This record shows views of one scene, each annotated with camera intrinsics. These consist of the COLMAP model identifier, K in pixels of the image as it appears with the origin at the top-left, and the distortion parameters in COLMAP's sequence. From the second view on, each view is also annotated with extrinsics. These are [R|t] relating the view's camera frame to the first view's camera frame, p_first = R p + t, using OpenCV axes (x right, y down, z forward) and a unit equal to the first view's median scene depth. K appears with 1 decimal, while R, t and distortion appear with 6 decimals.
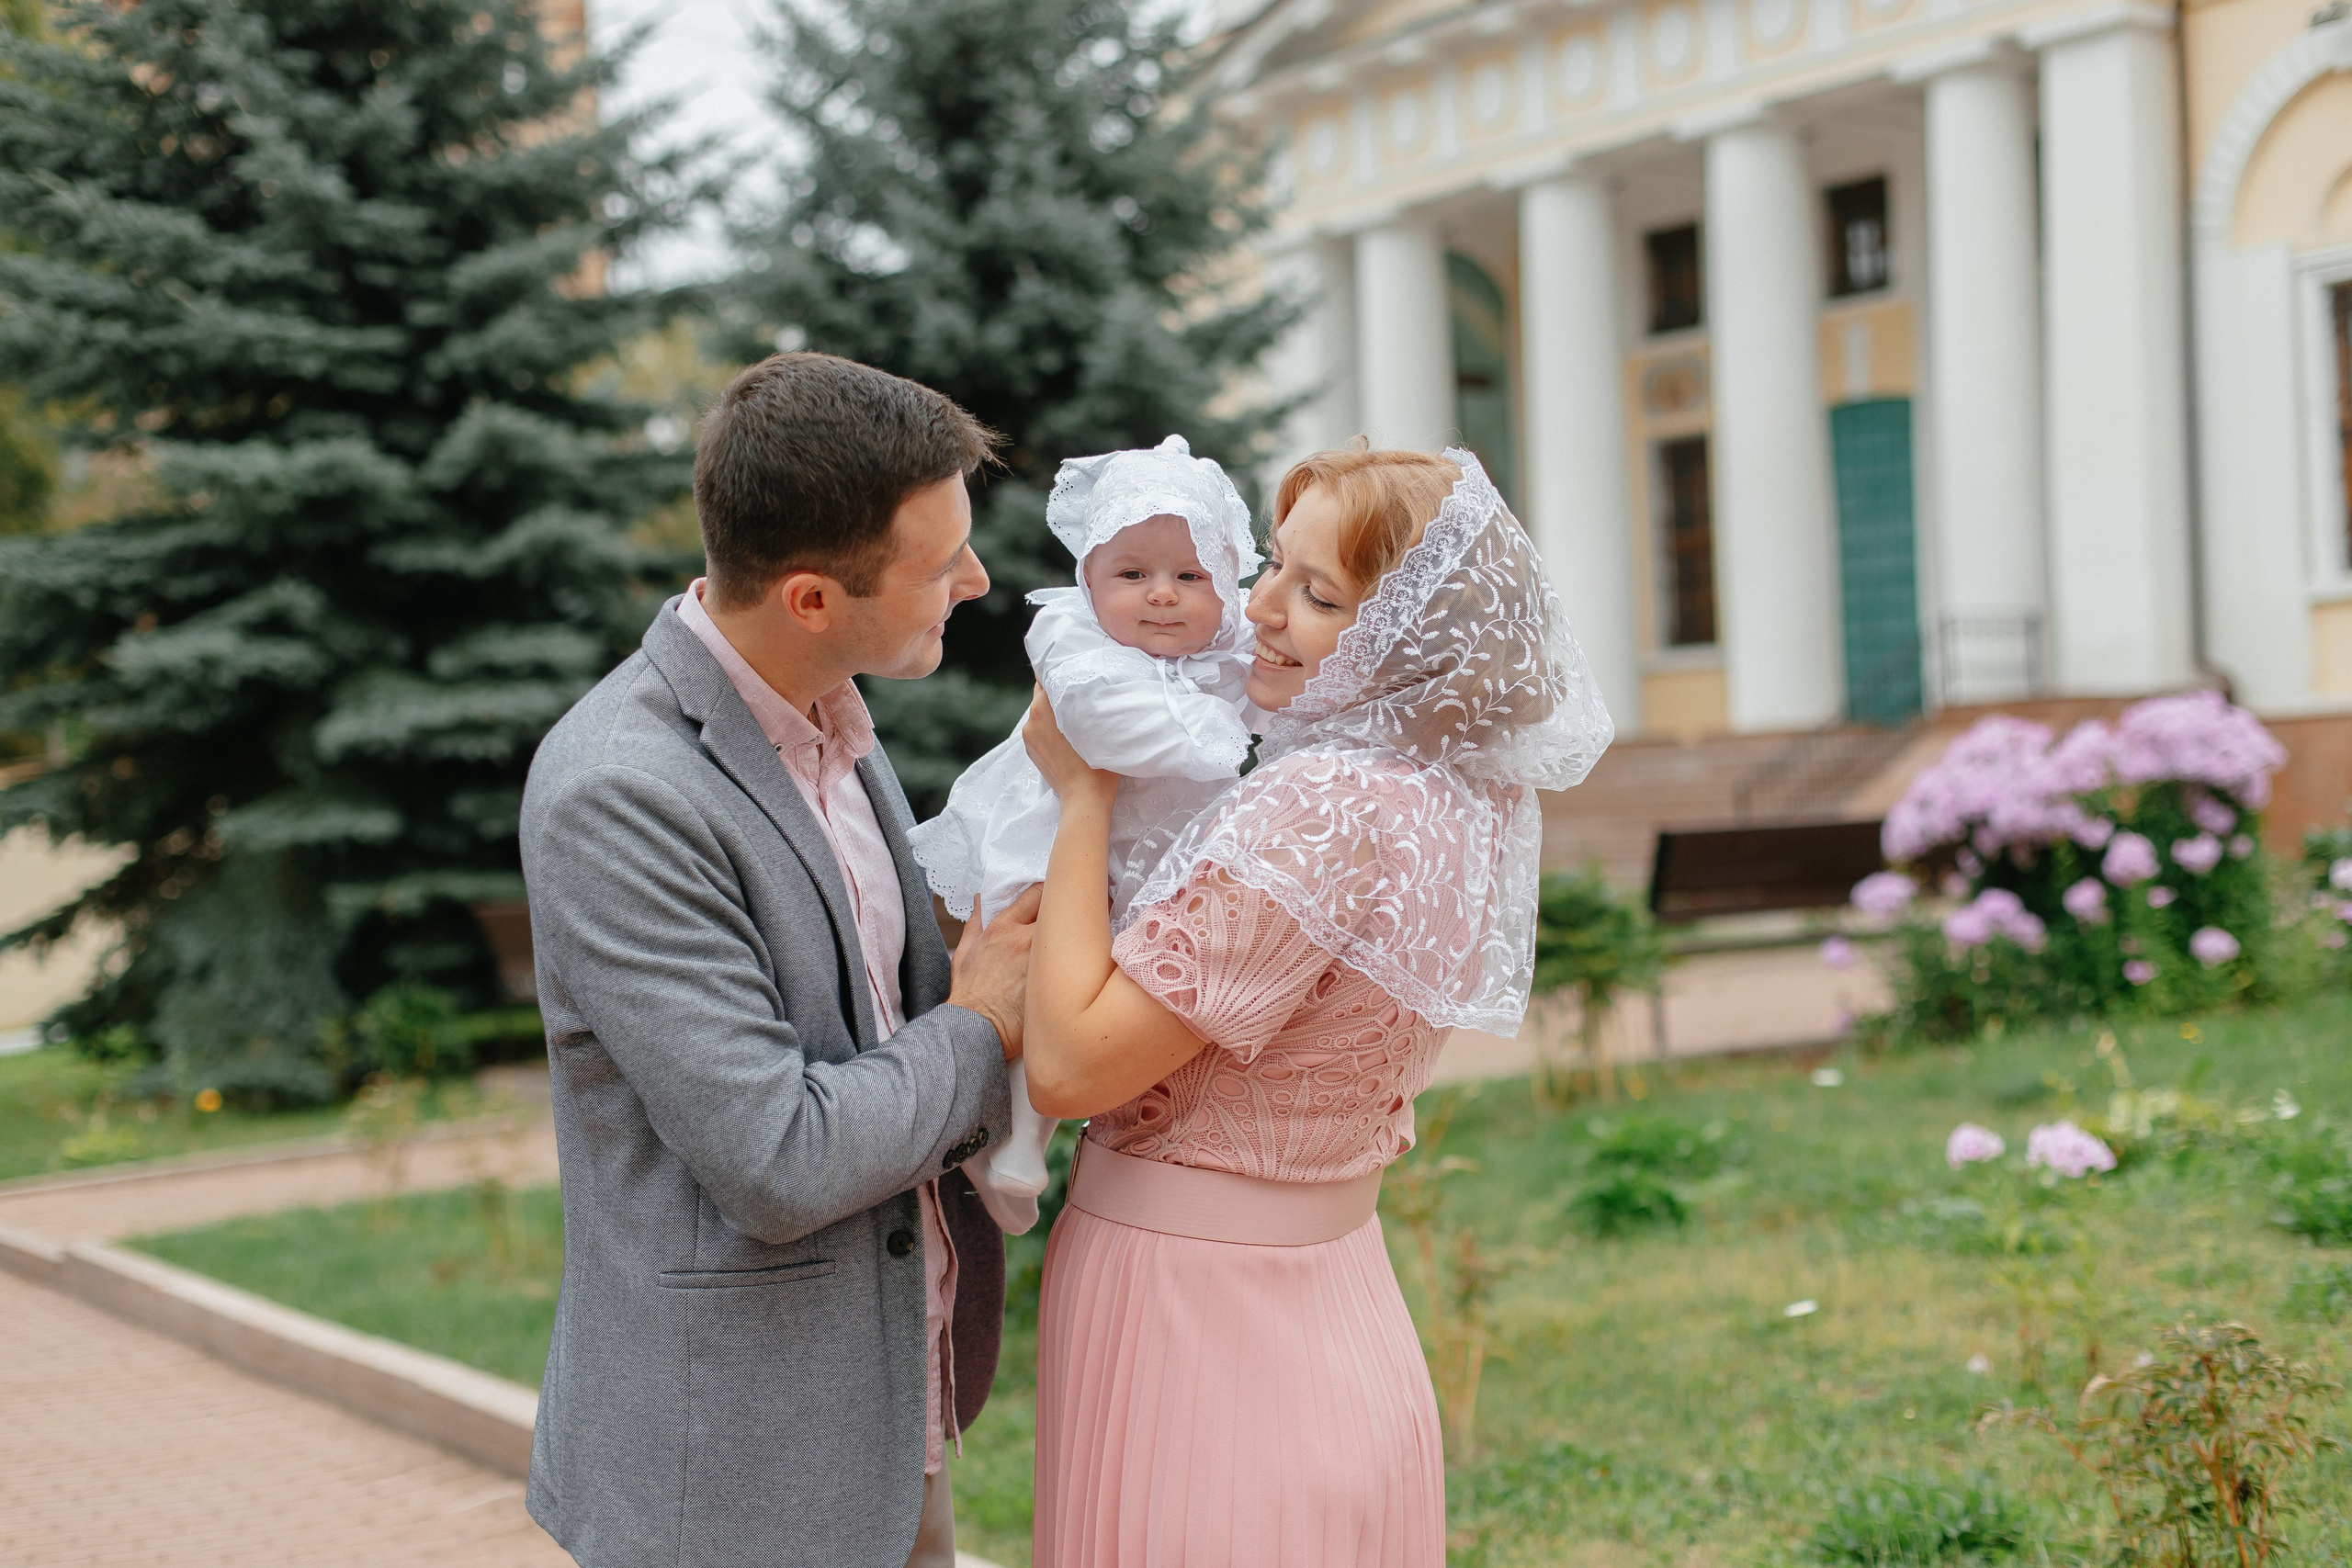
lens RADIAL K [[3466.7, 0, 1154.2], [0, 3466.7, 781.2], [0, 0, 1]] dist [0.009579, 0.000000]
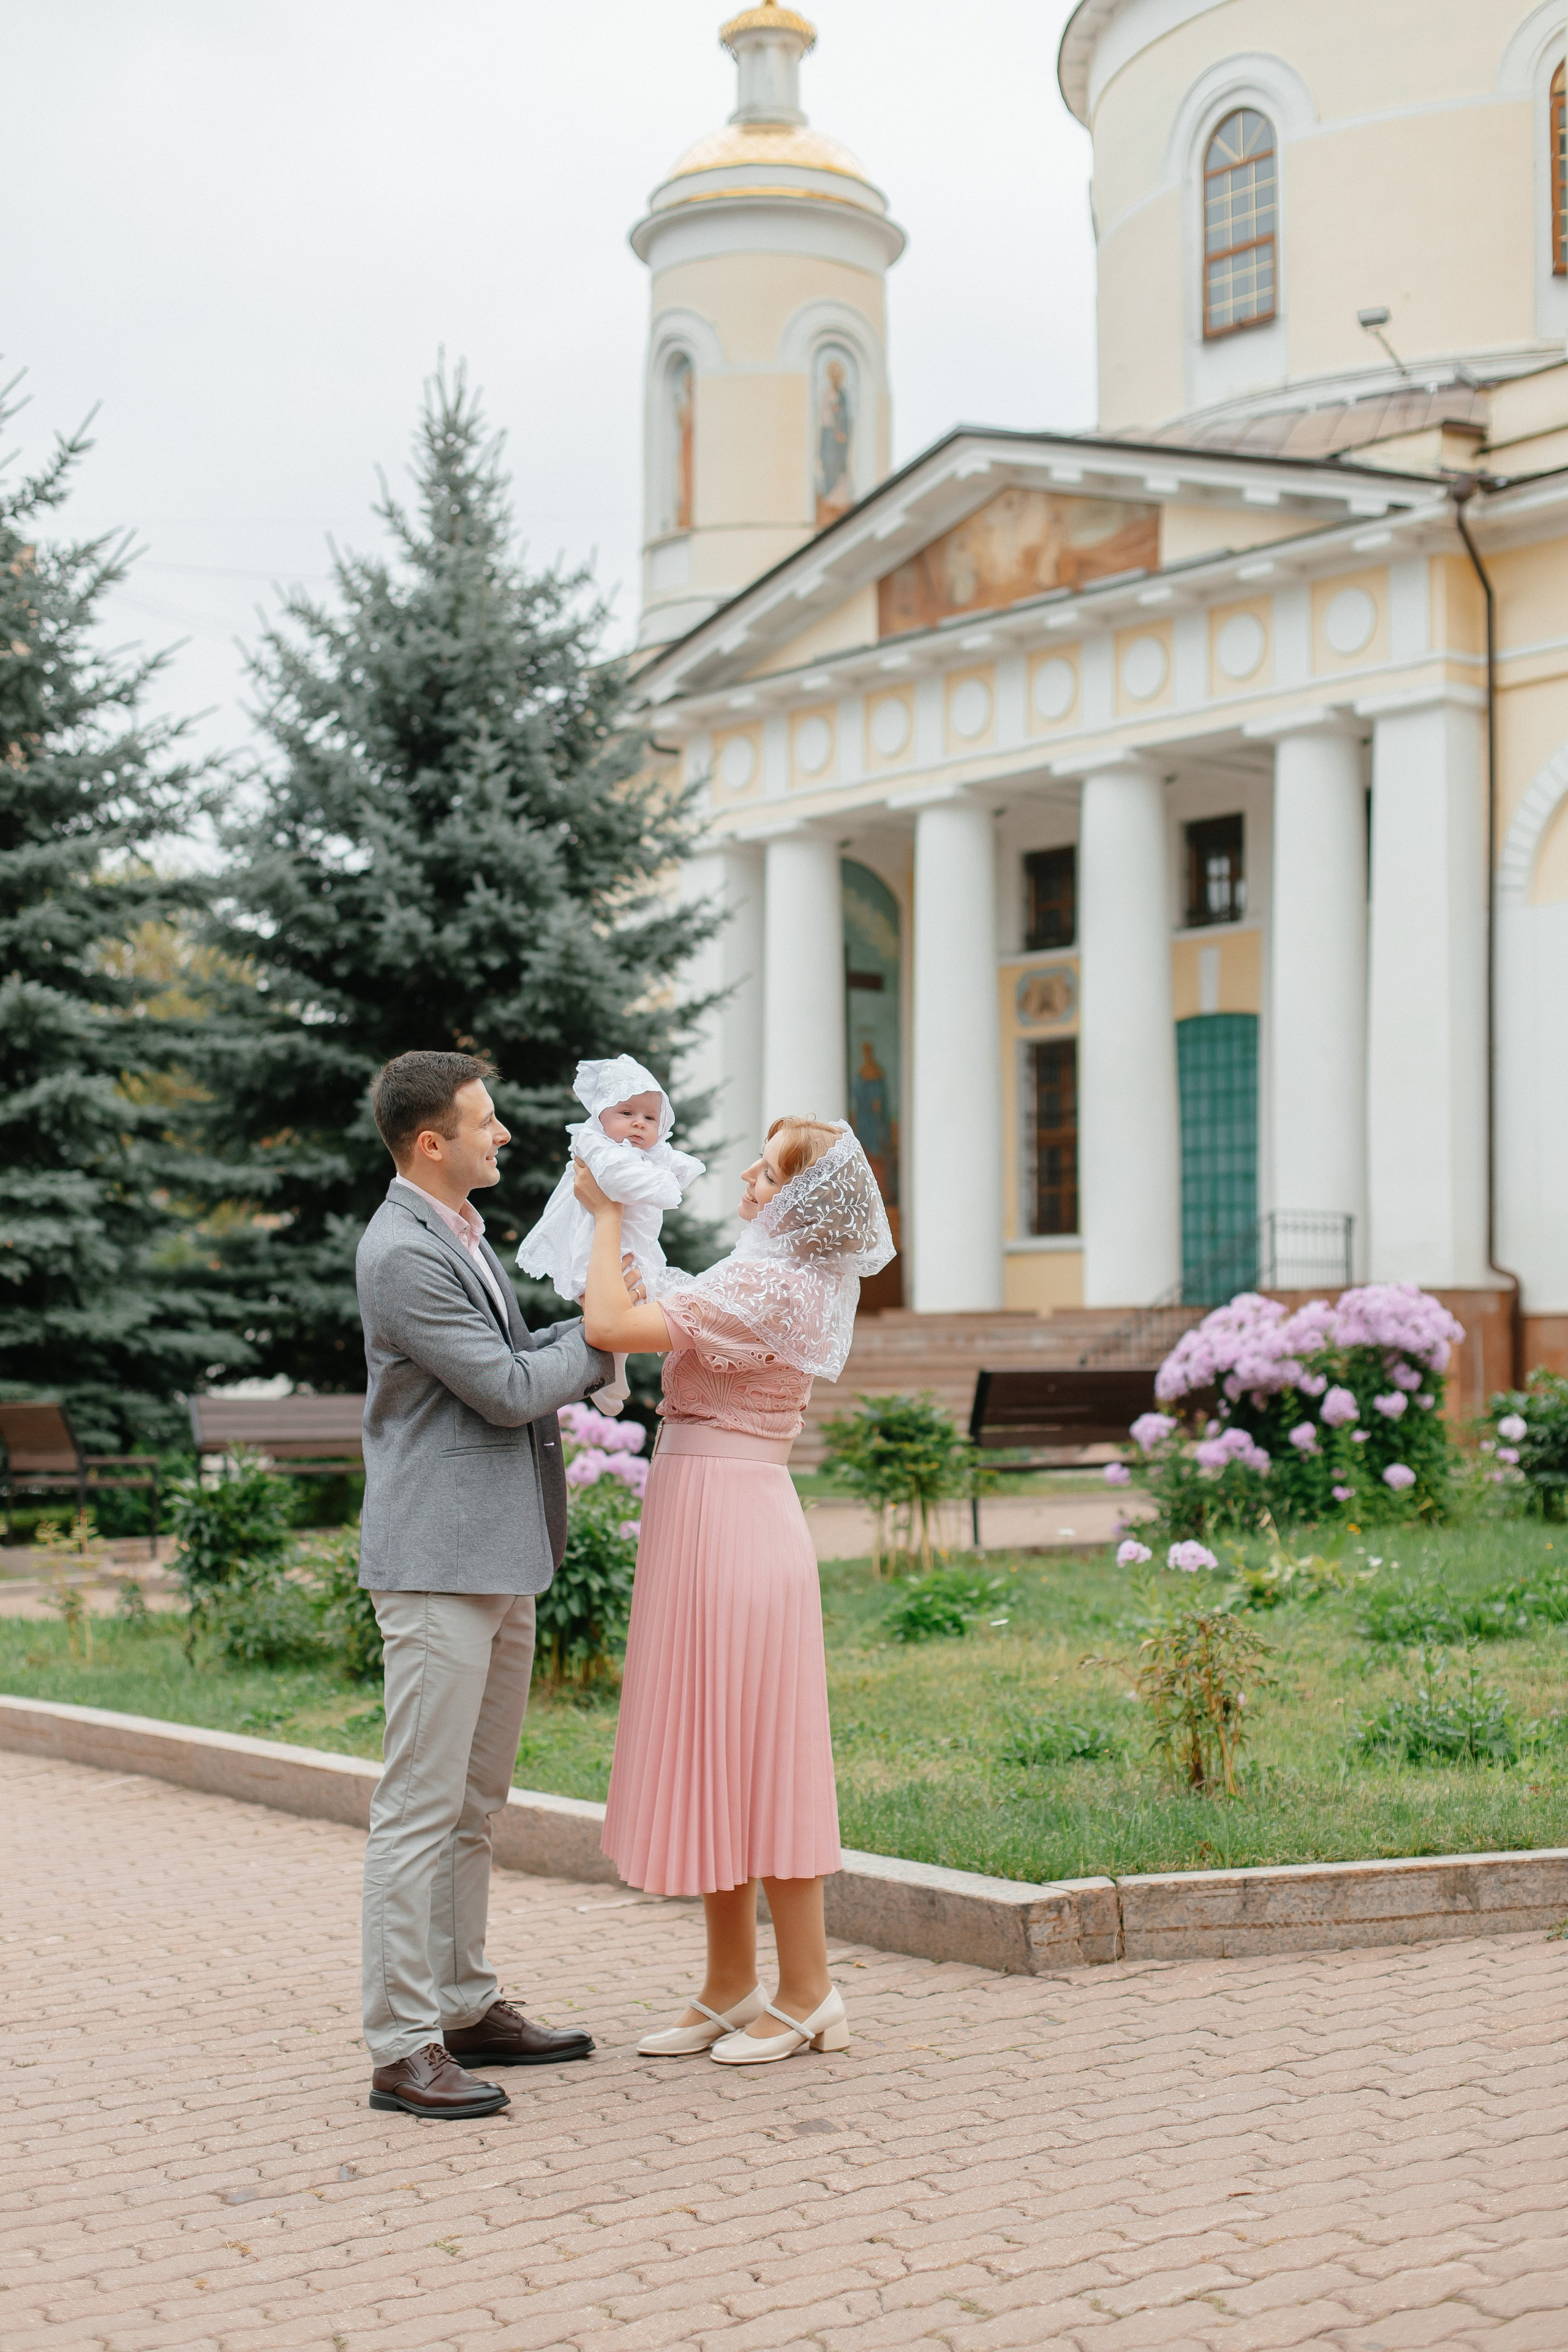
lens RADIAL K [[3467.0, 0, 763.1], [0, 3467.0, 1186.0], [0, 0, 1]] dist [0.009579, 0.000000]
pose [[0.997079, 0.044555, 0.062027, -0.009381], [-0.041564, 0.997948, -0.048705, 0.007132], [-0.064070, 0.045985, 0.996885, -0.159324]]
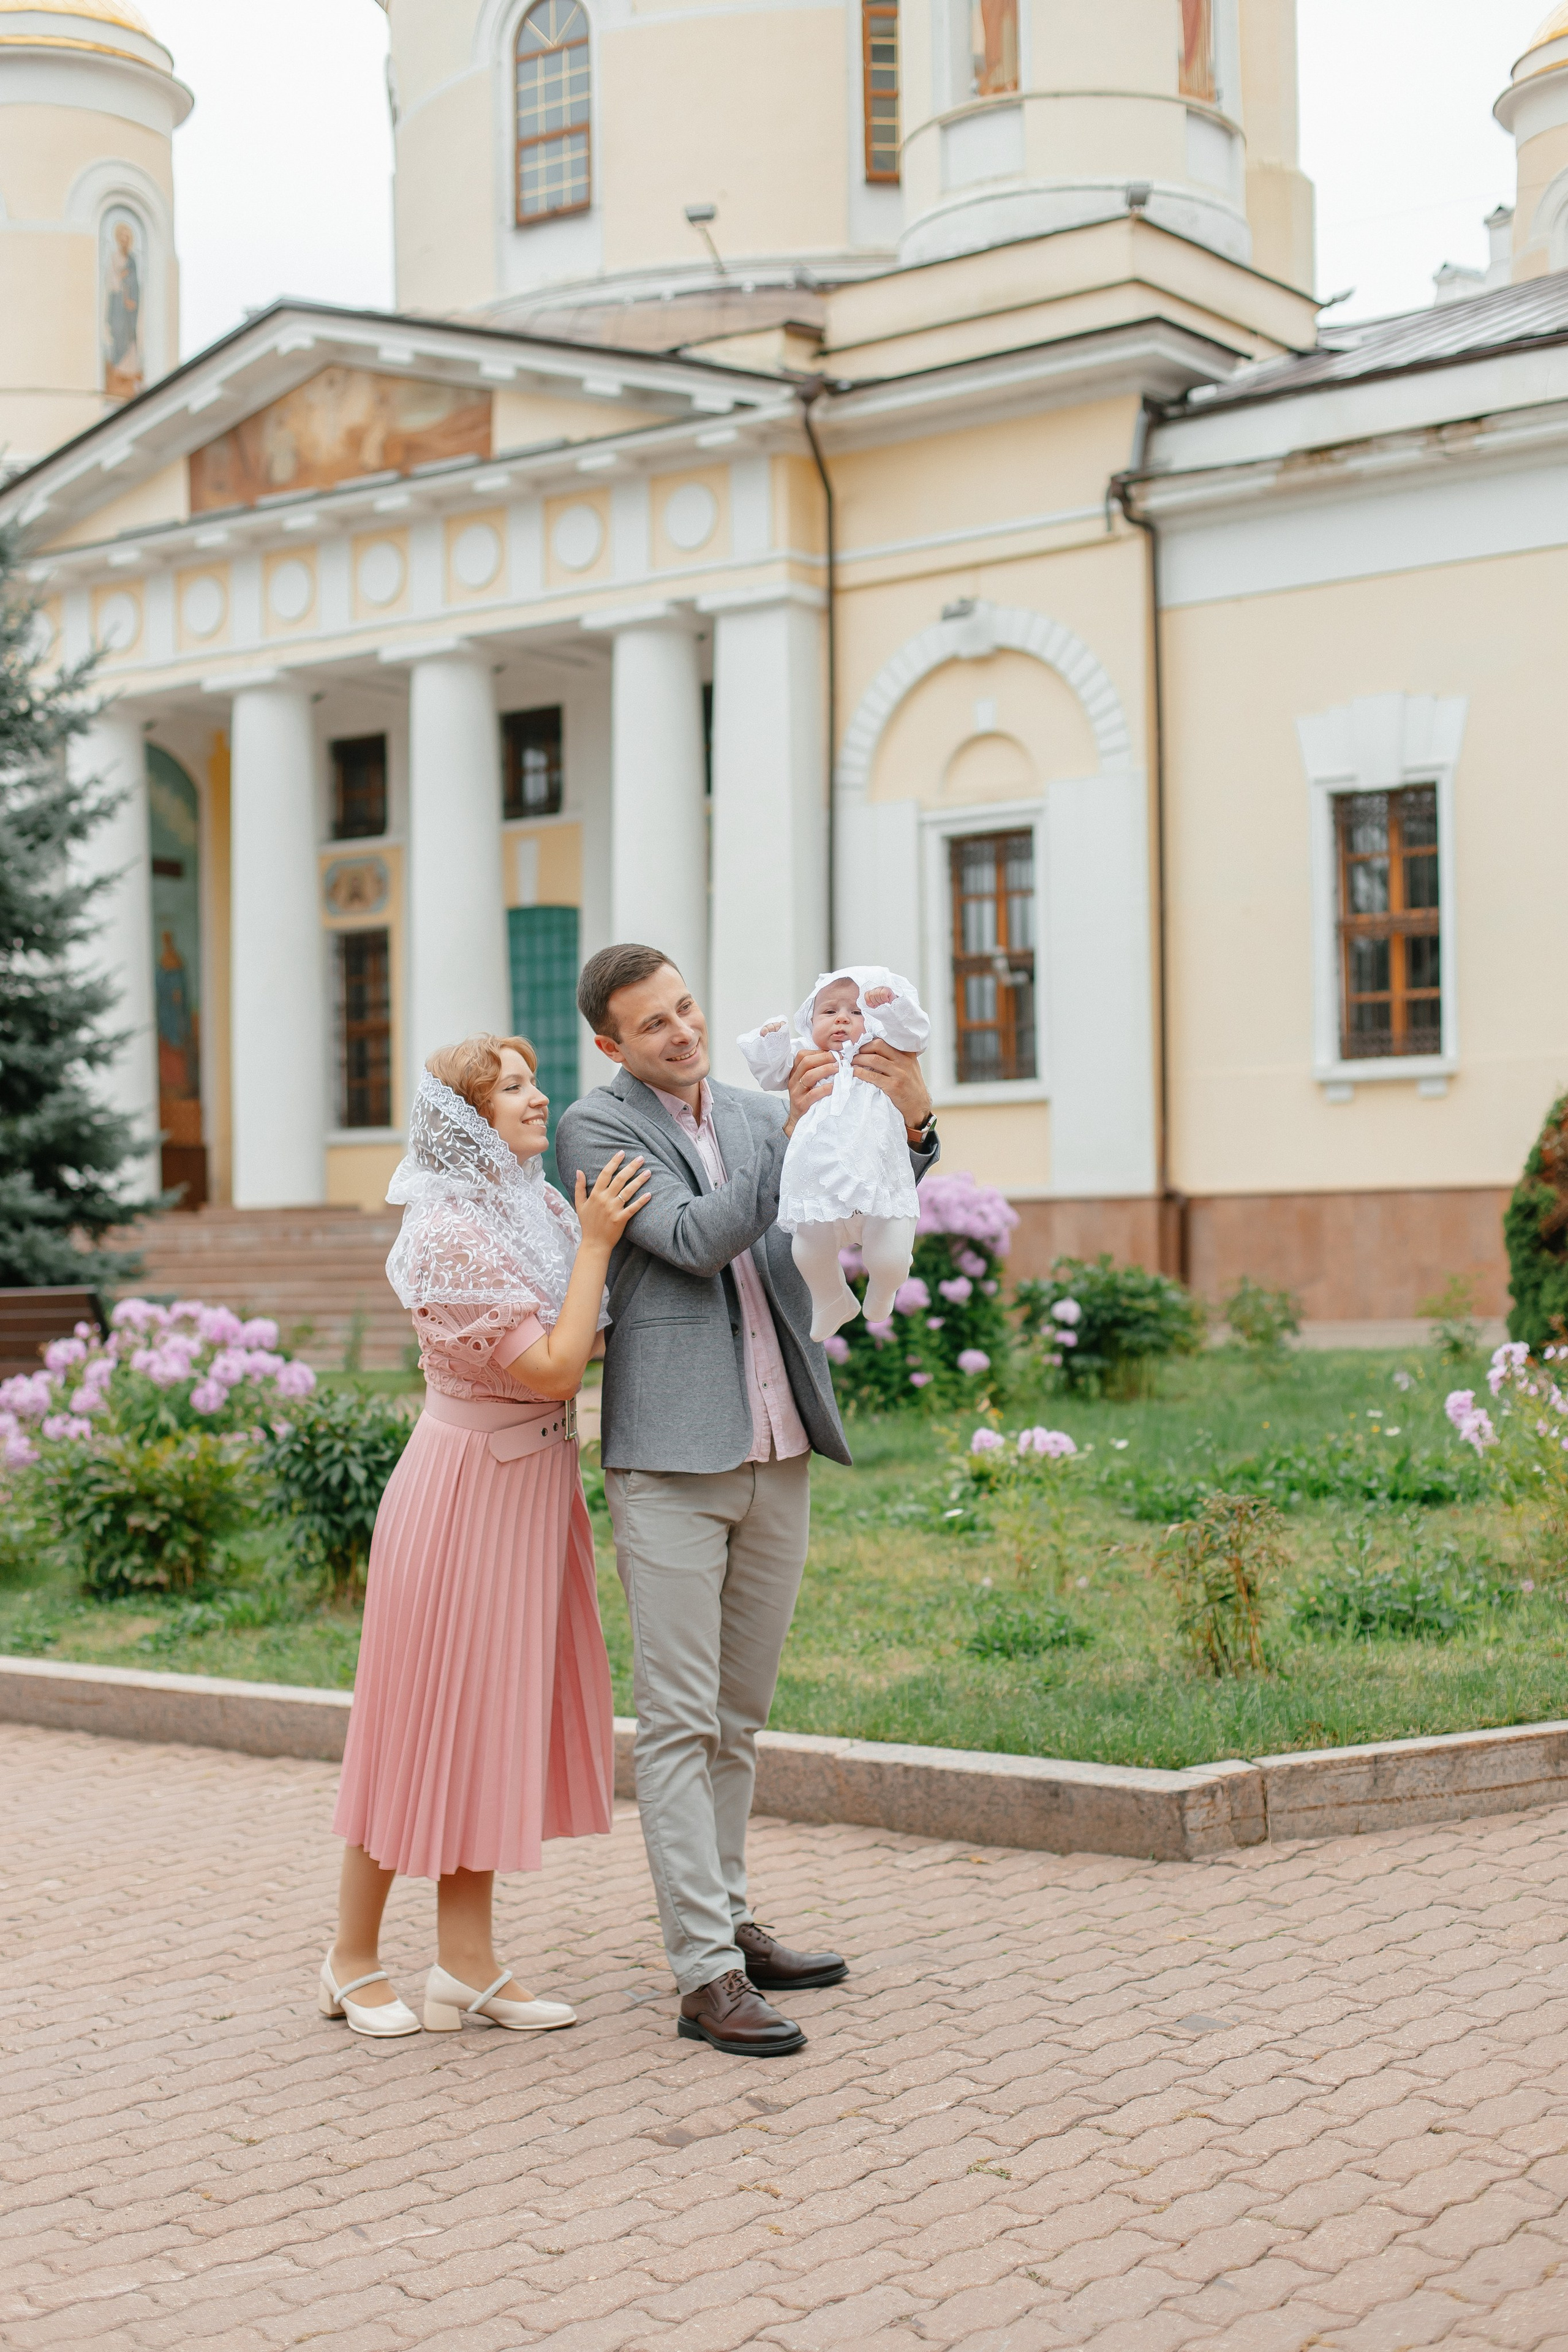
lens RADIAL K [[3467.0, 0, 789.0], [0, 3467.0, 1188.0], [0, 0, 1]] dist [0.009579, 0.000000]
pose [[0.950254, 0.035538, 0.309443, -0.097857], [-0.028686, 0.999233, -0.026667, 0.010890], [-0.310153, 0.016463, 0.950544, -0.131109]]
